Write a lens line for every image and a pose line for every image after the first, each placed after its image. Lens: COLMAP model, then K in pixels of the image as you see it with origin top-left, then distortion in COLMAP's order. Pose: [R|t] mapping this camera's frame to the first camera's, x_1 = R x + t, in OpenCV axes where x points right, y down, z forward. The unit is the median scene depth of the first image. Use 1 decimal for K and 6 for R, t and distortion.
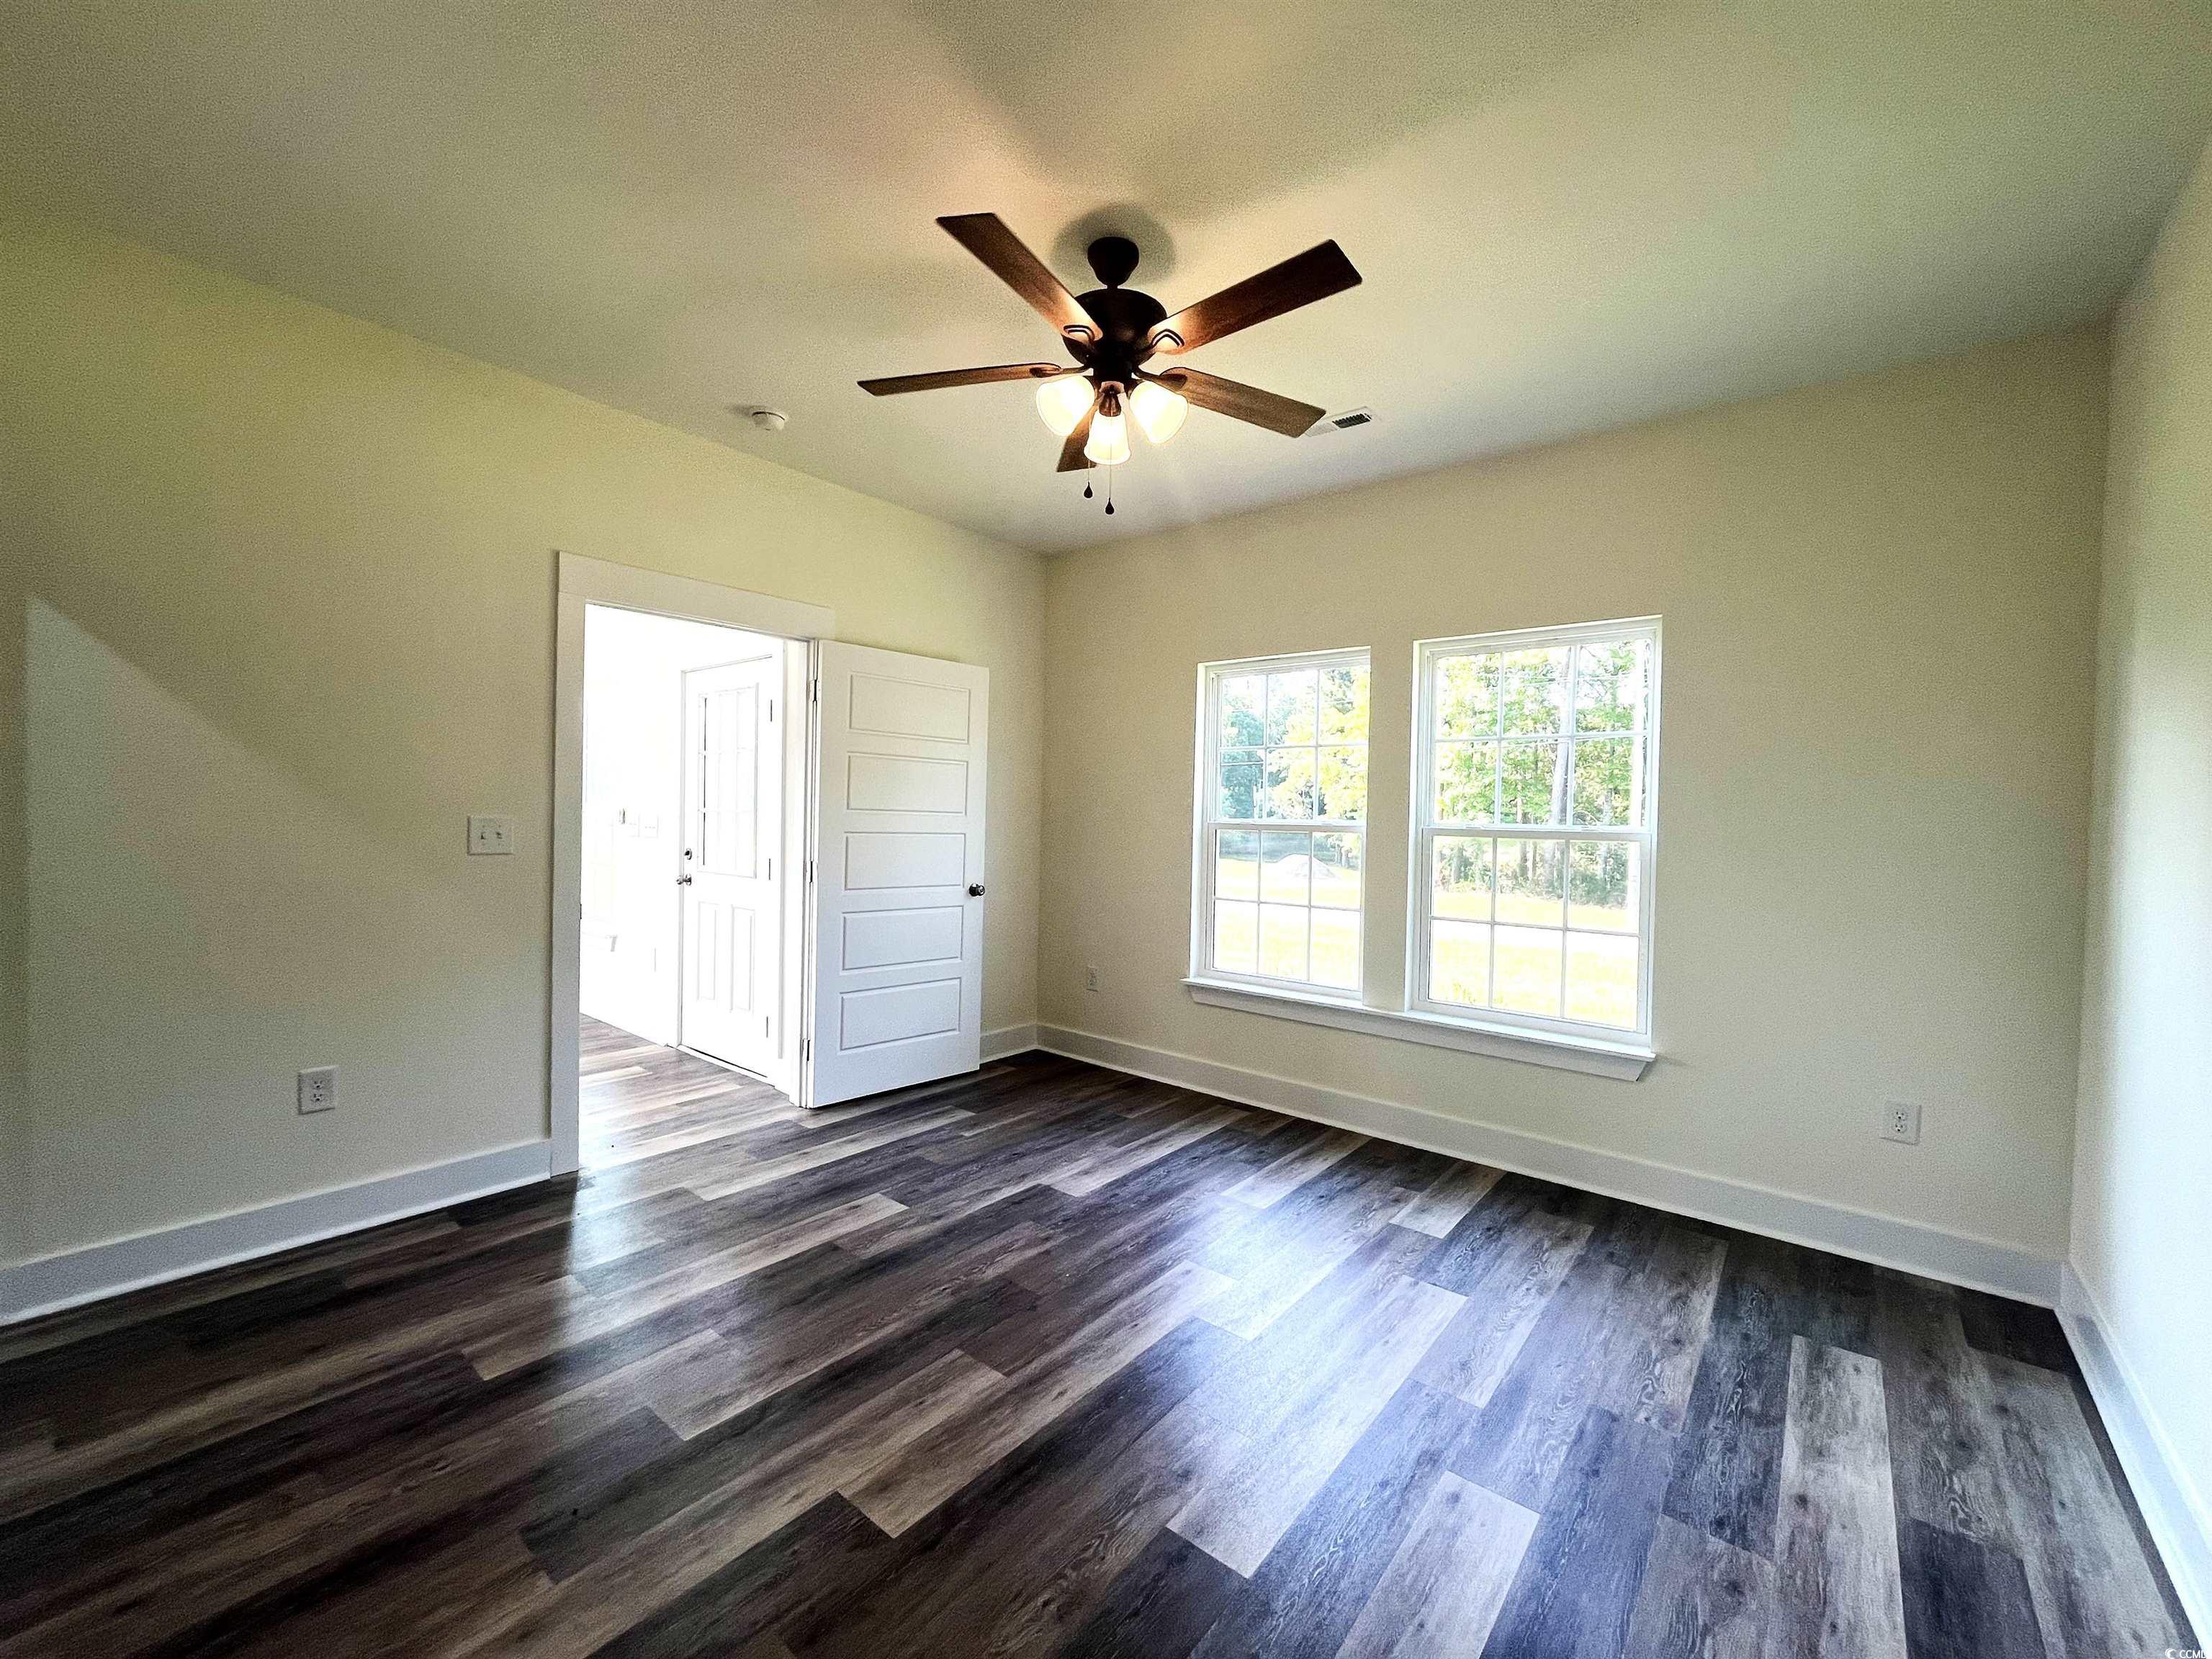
lens RADIAL K [[894.8, 0, 1108.2], [0, 894.8, 828.8], [0, 0, 1]] dist [-0.001646, -0.000268]
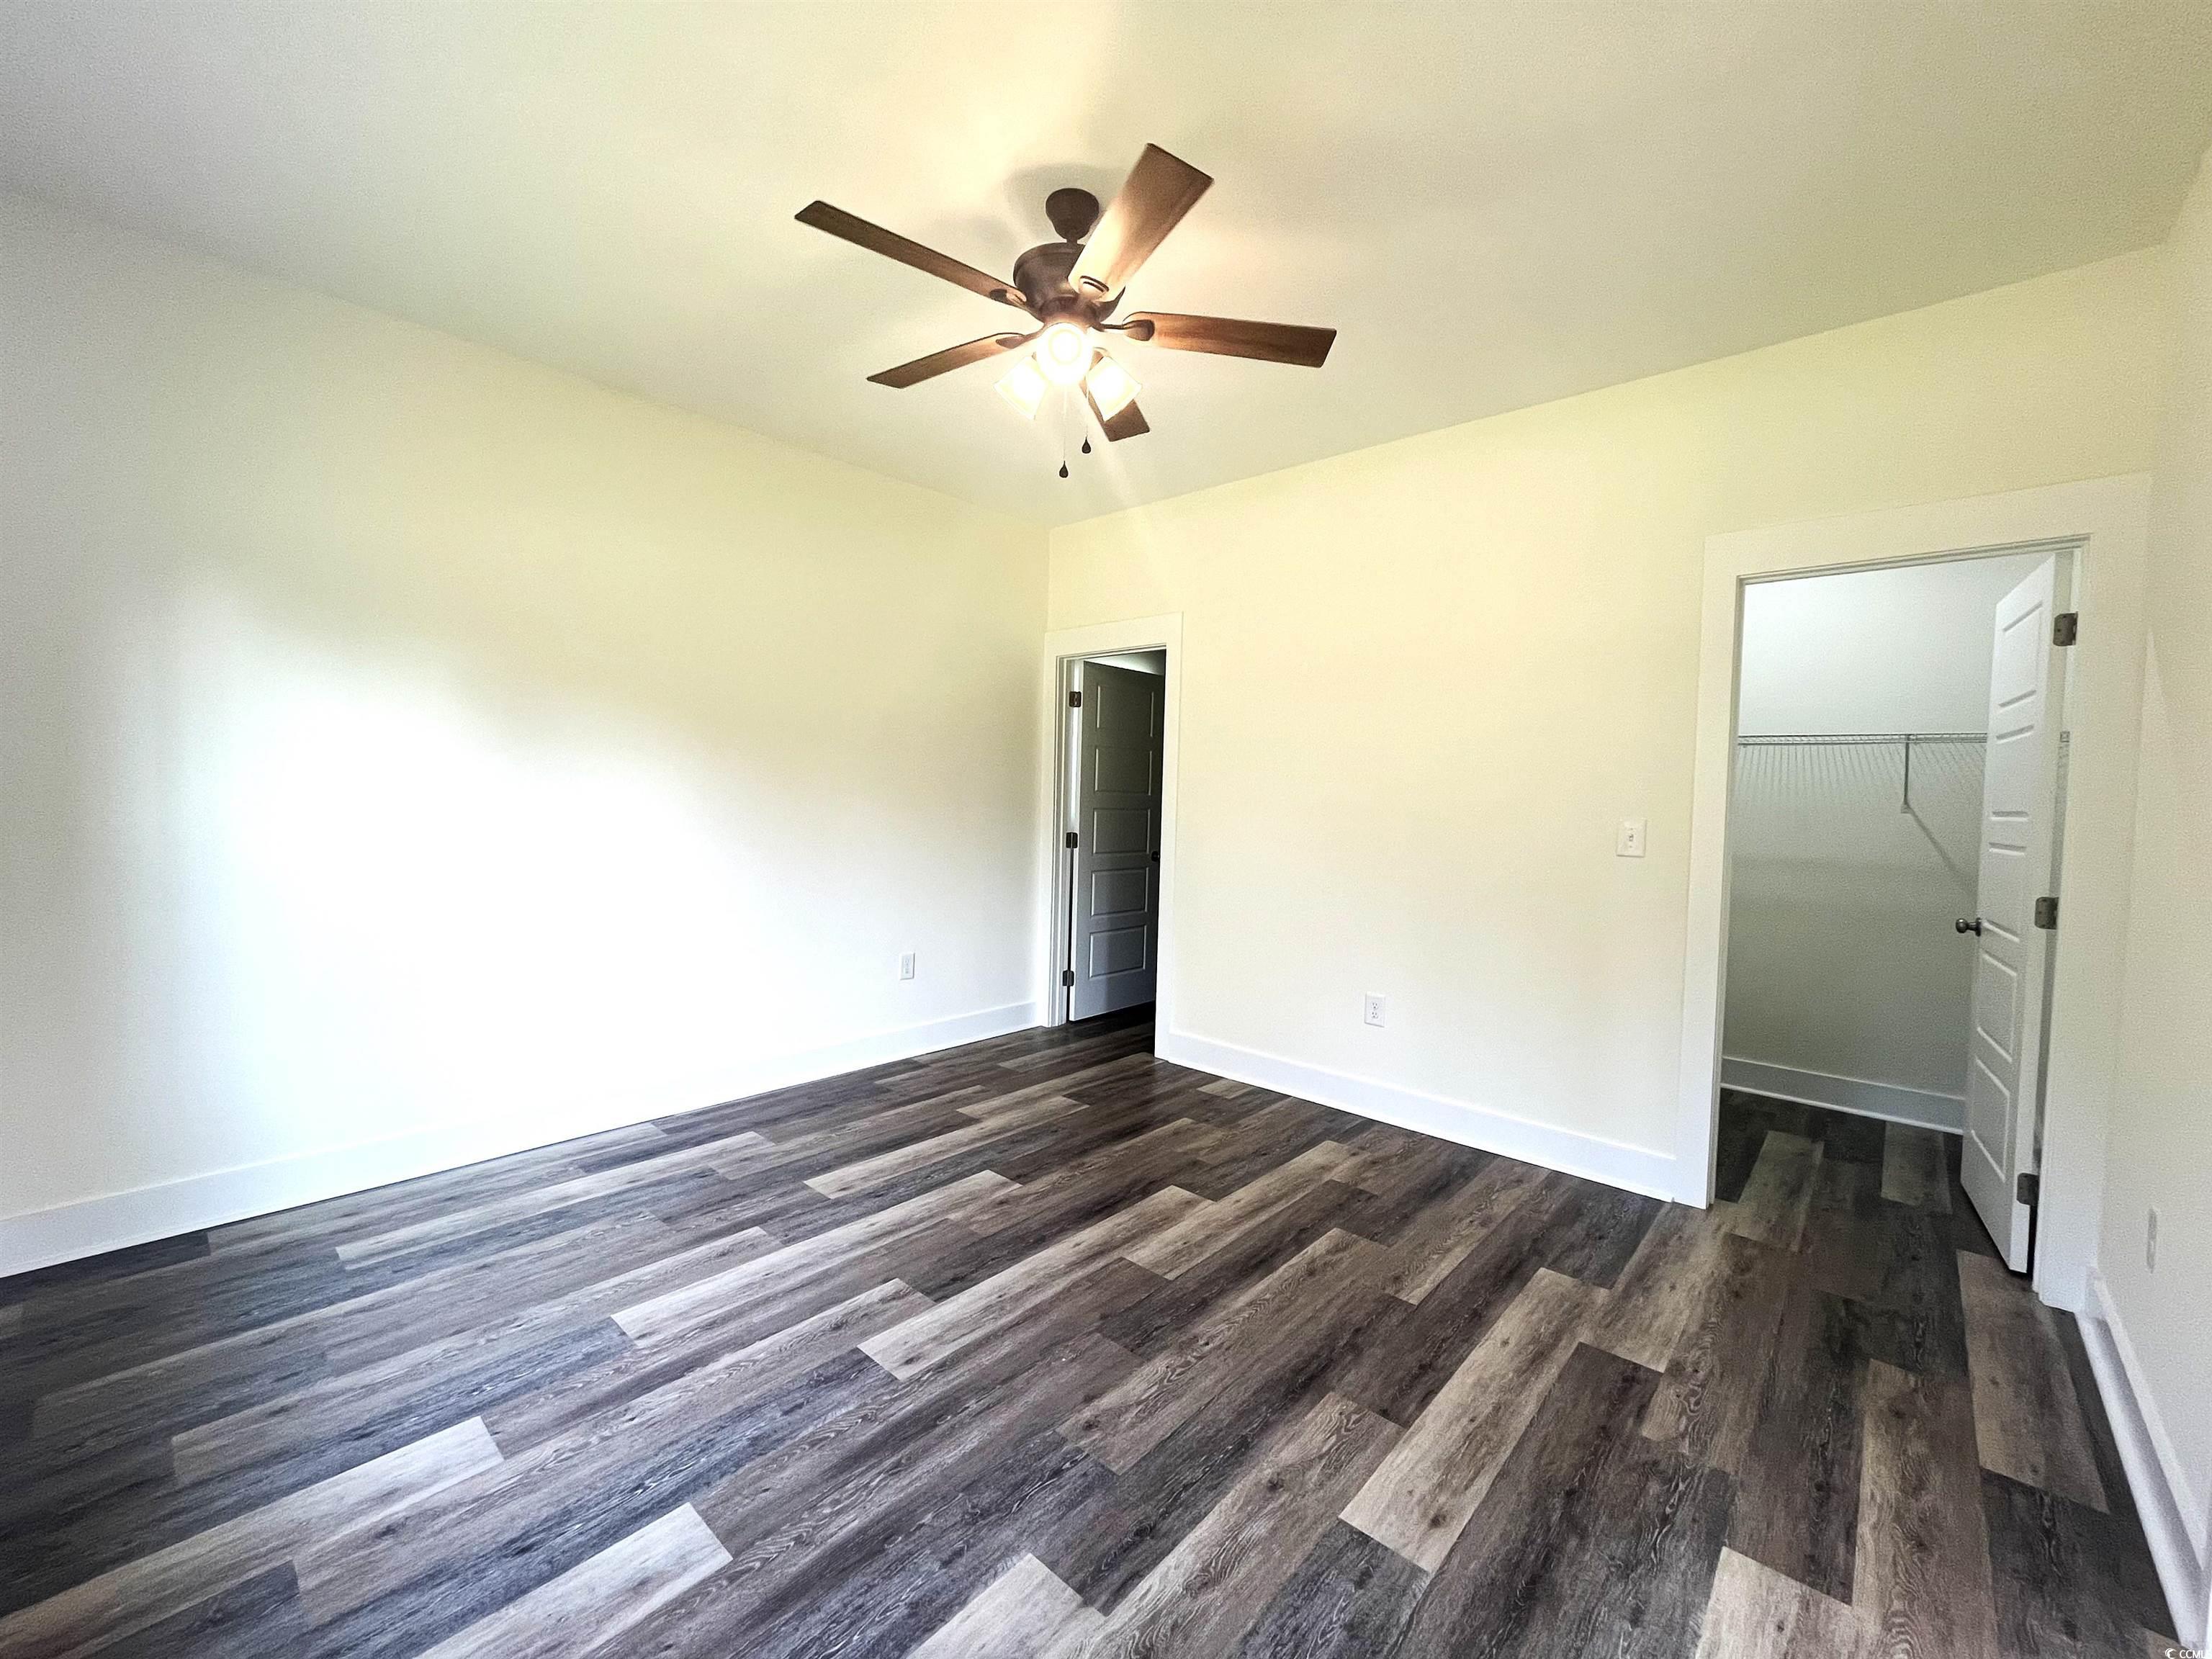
lens RADIAL K [[894.8, 0, 1100.5], [0, 894.8, 822.0], [0, 0, 1]] dist [-0.001646, -0.000268]
pose [[-0.997195, -0.051043, 0.054751, -0.103800], [-0.048267, 0.997538, 0.050877, -0.028706], [-0.057213, 0.048092, -0.997203, 1.883723]]
